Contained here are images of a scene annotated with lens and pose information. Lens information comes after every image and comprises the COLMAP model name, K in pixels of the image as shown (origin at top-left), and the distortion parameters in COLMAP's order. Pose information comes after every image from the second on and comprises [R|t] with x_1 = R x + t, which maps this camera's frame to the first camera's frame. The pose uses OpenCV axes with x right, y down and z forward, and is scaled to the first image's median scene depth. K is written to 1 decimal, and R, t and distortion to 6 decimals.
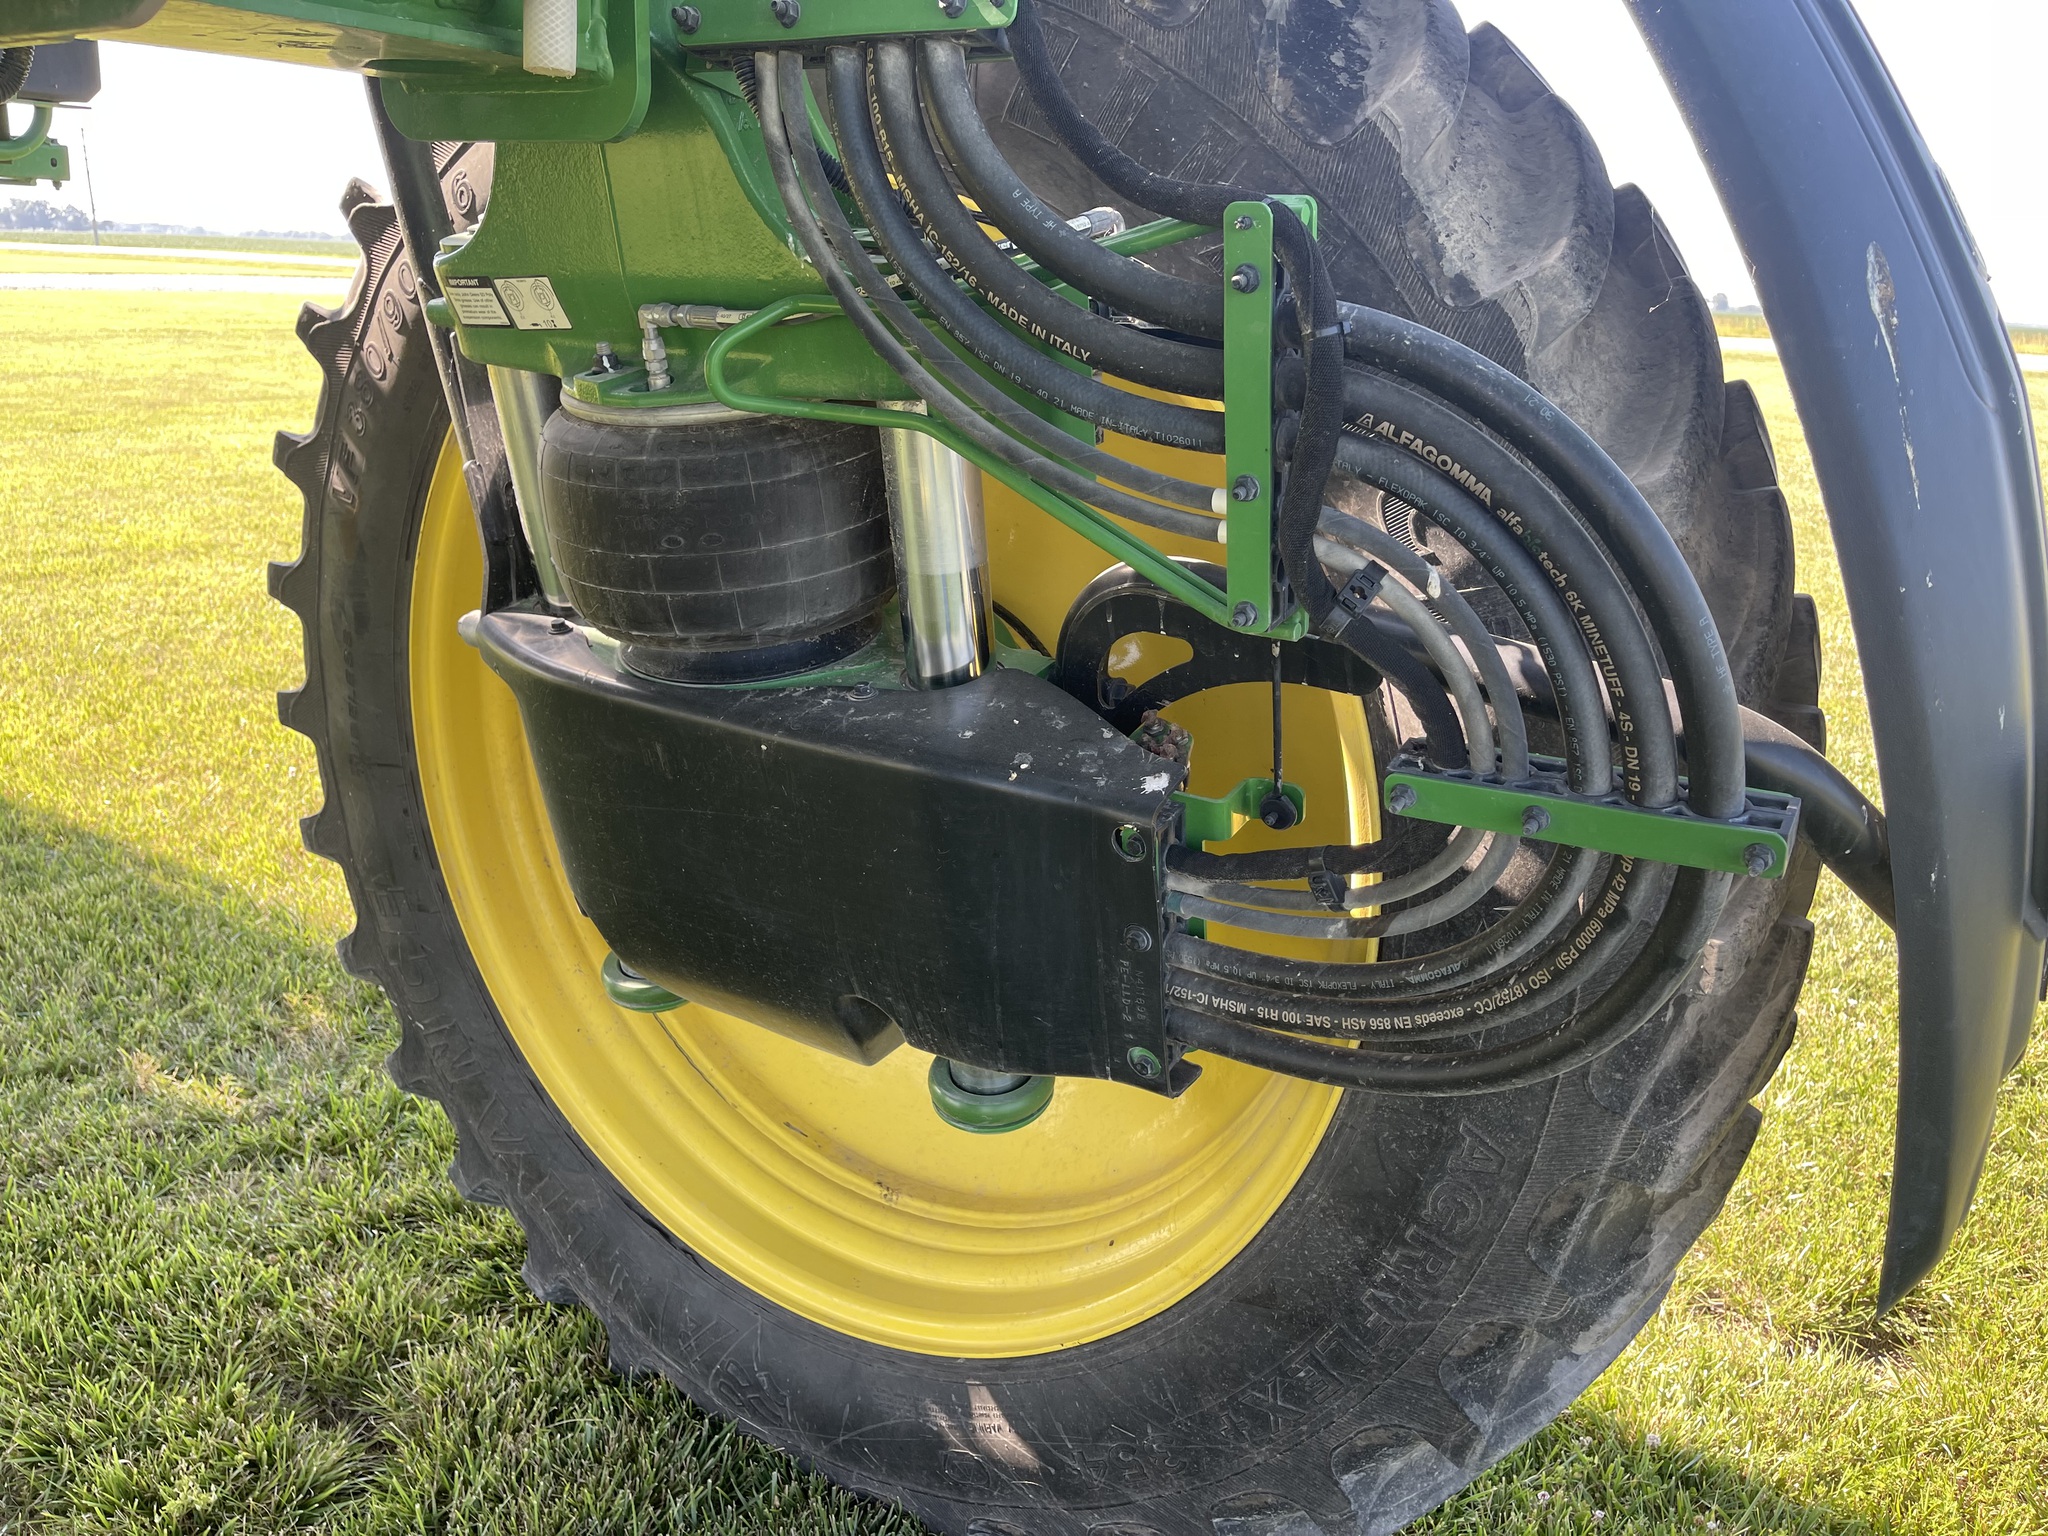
lens RADIAL K [[1552.1, 0, 1027.4], [0, 1552.1, 775.2], [0, 0, 1]] dist [0.055146, -0.063288]
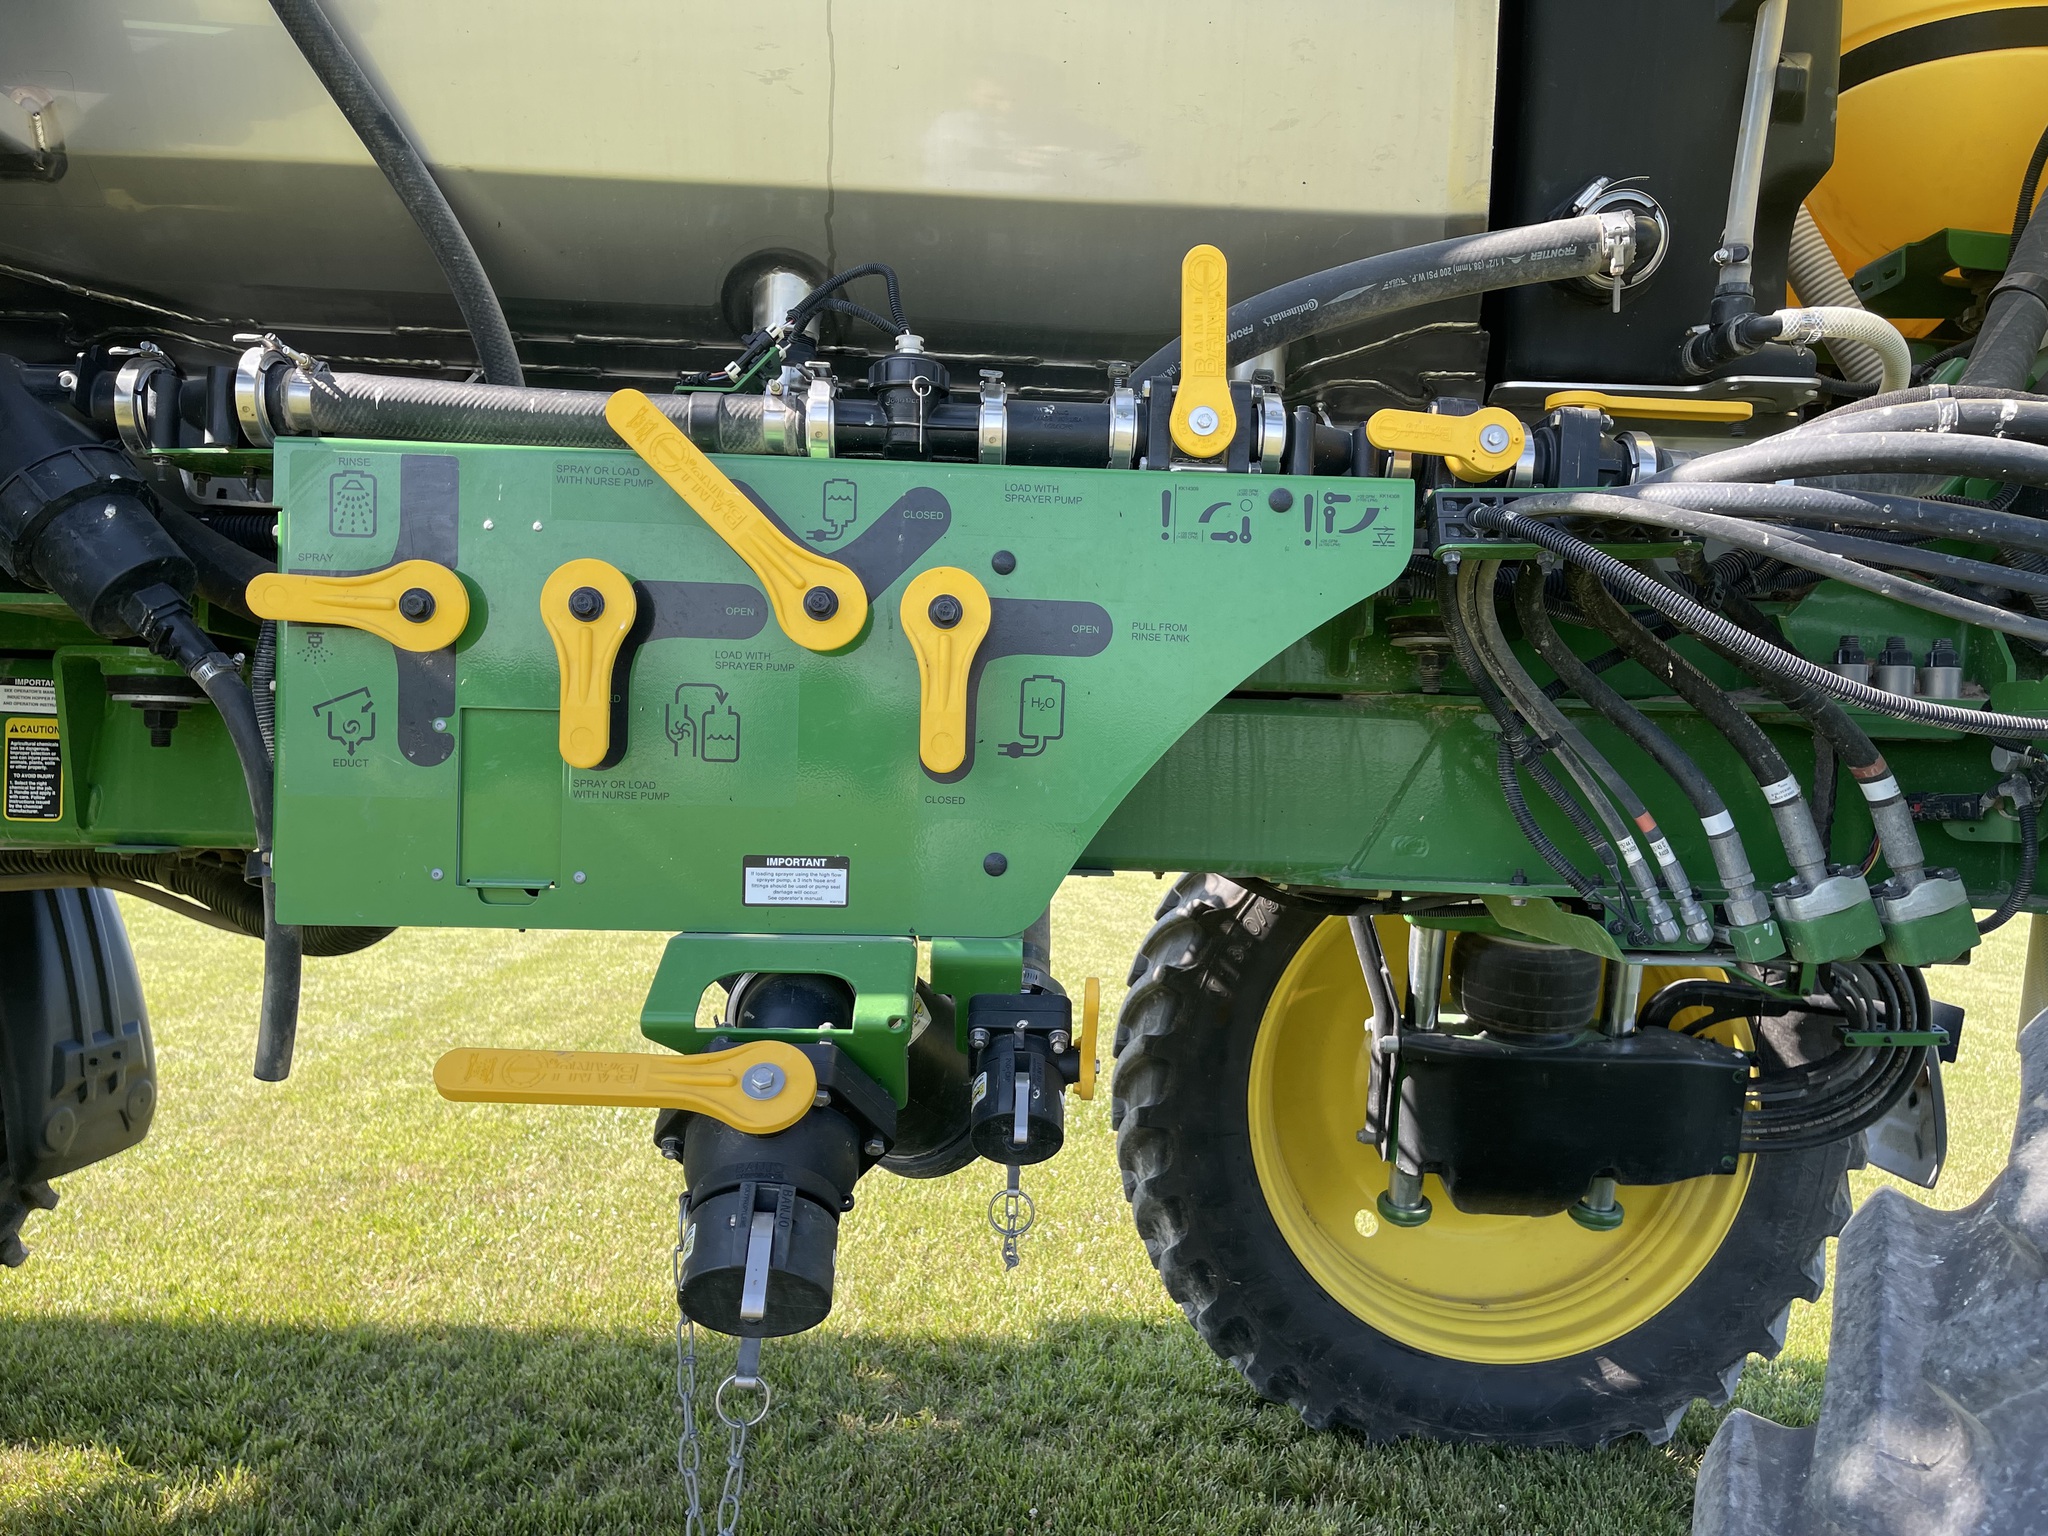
lens RADIAL K [[1552.1, 0, 1028.9], [0, 1552.1, 754.9], [0, 0, 1]] dist [0.055146, -0.063288]
pose [[0.824939, -0.013282, 0.565066, -2.641053], [0.168695, 0.959945, -0.223713, -0.101157], [-0.539461, 0.279873, 0.794136, -0.778697]]
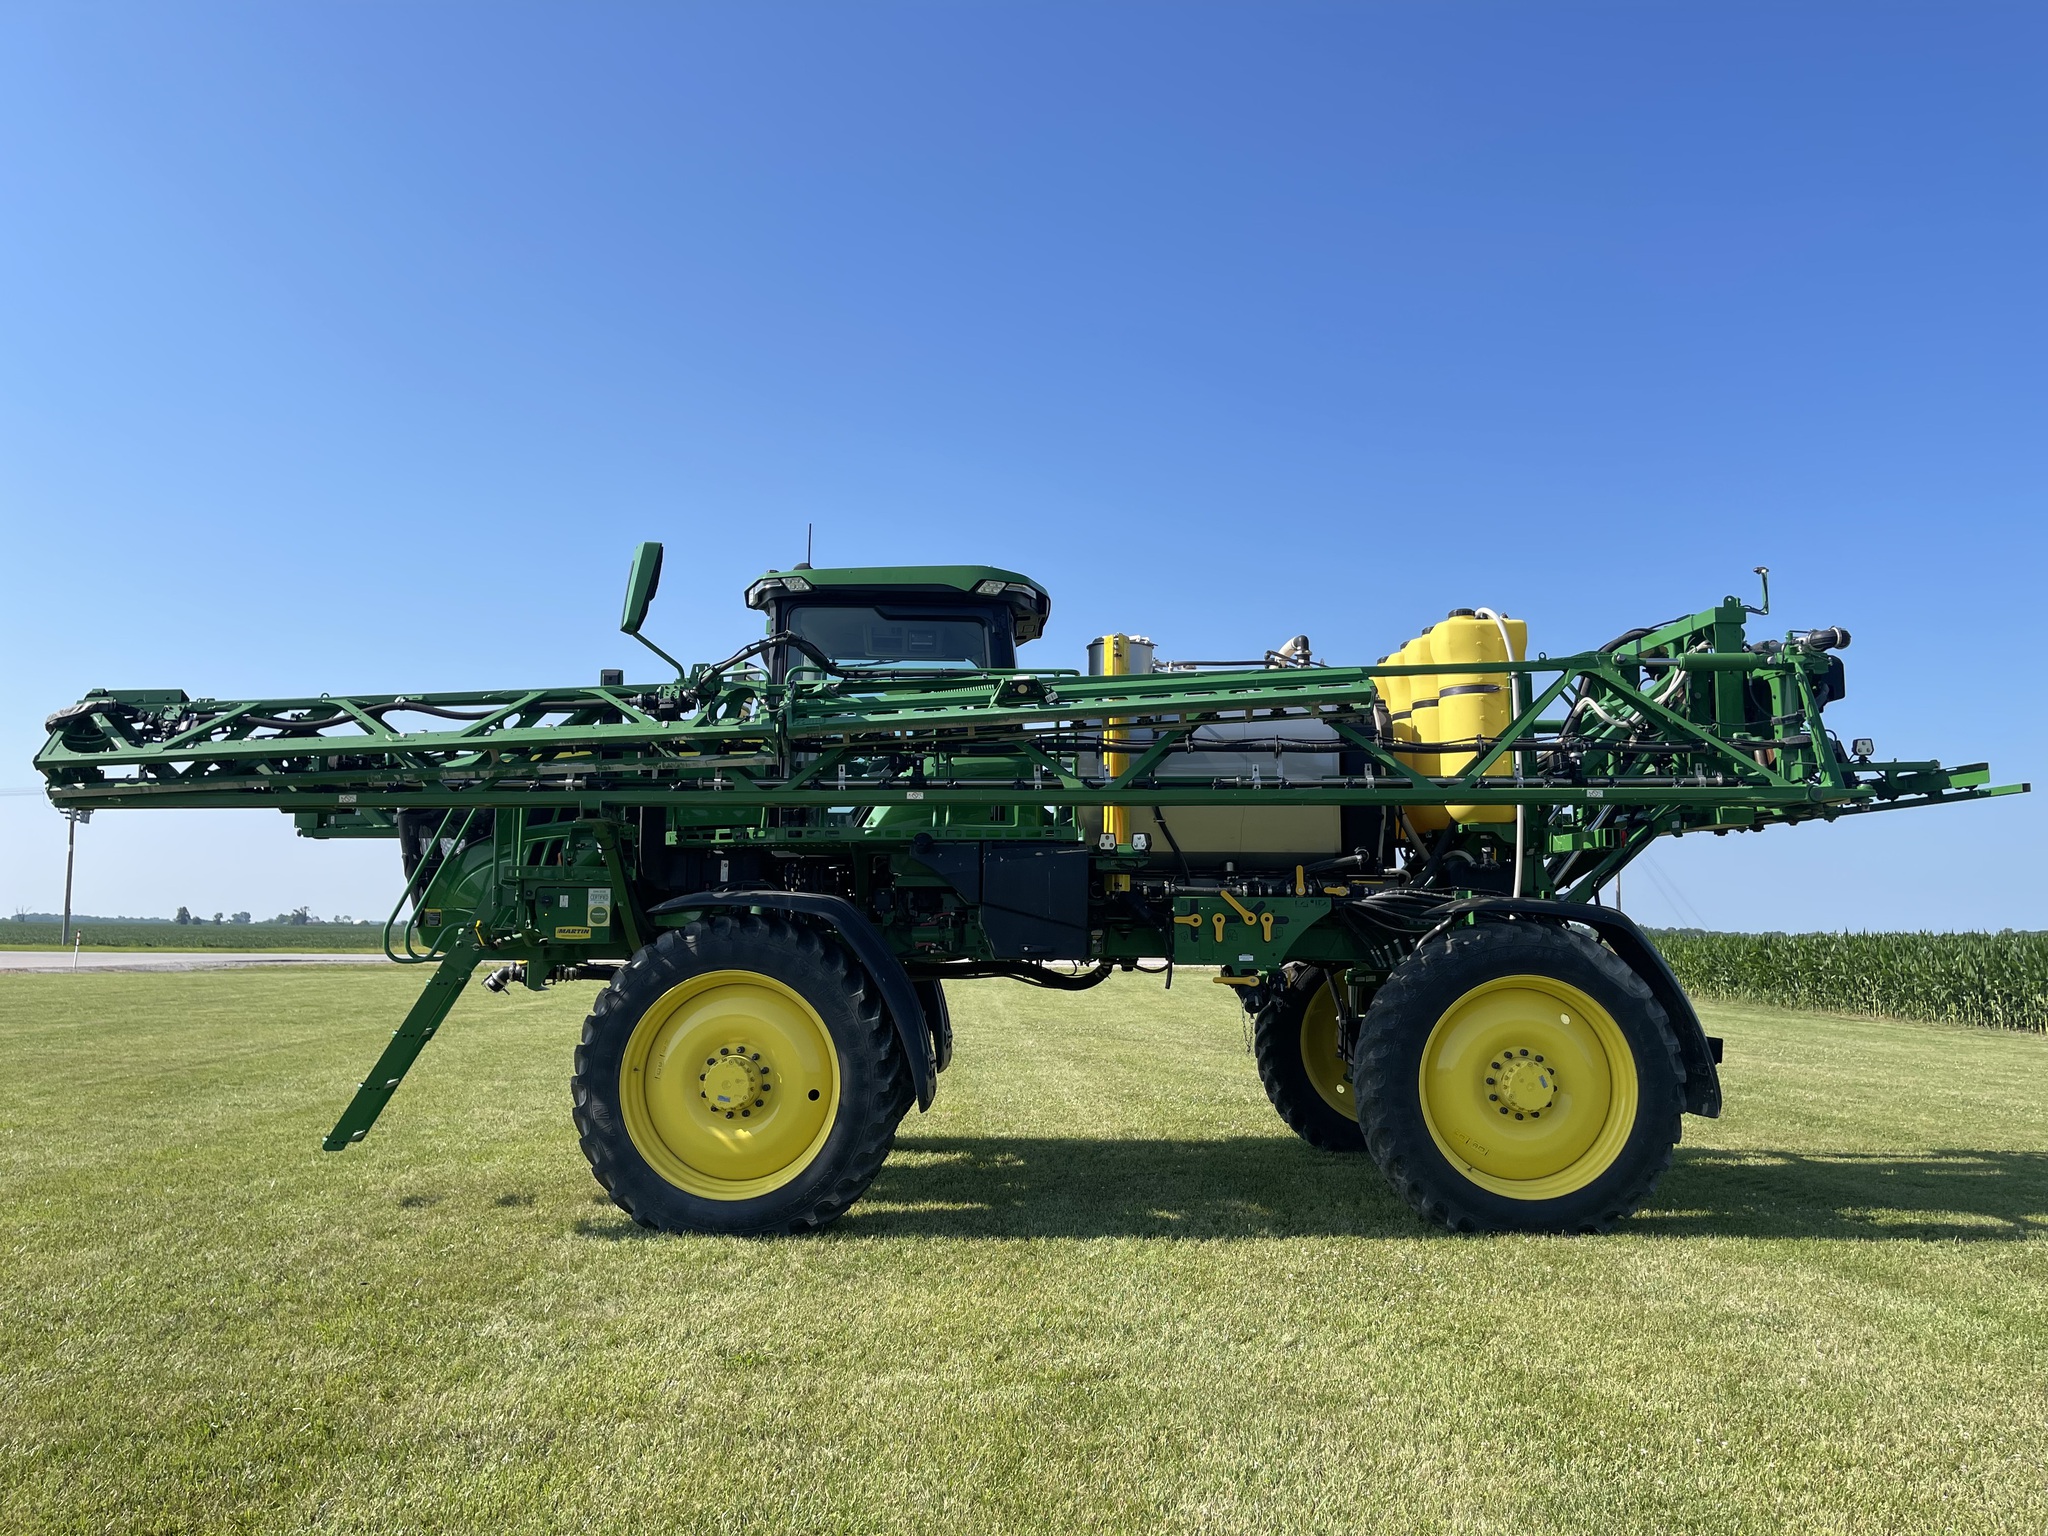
lens RADIAL K [[1552.1, 0, 1018.5], [0, 1552.1, 753.0], [0, 0, 1]] dist [0.055146, -0.063288]
pose [[0.823983, 0.027177, 0.565962, -7.489637], [0.193930, 0.924997, -0.326760, 1.076600], [-0.532393, 0.379002, 0.756911, -5.425274]]
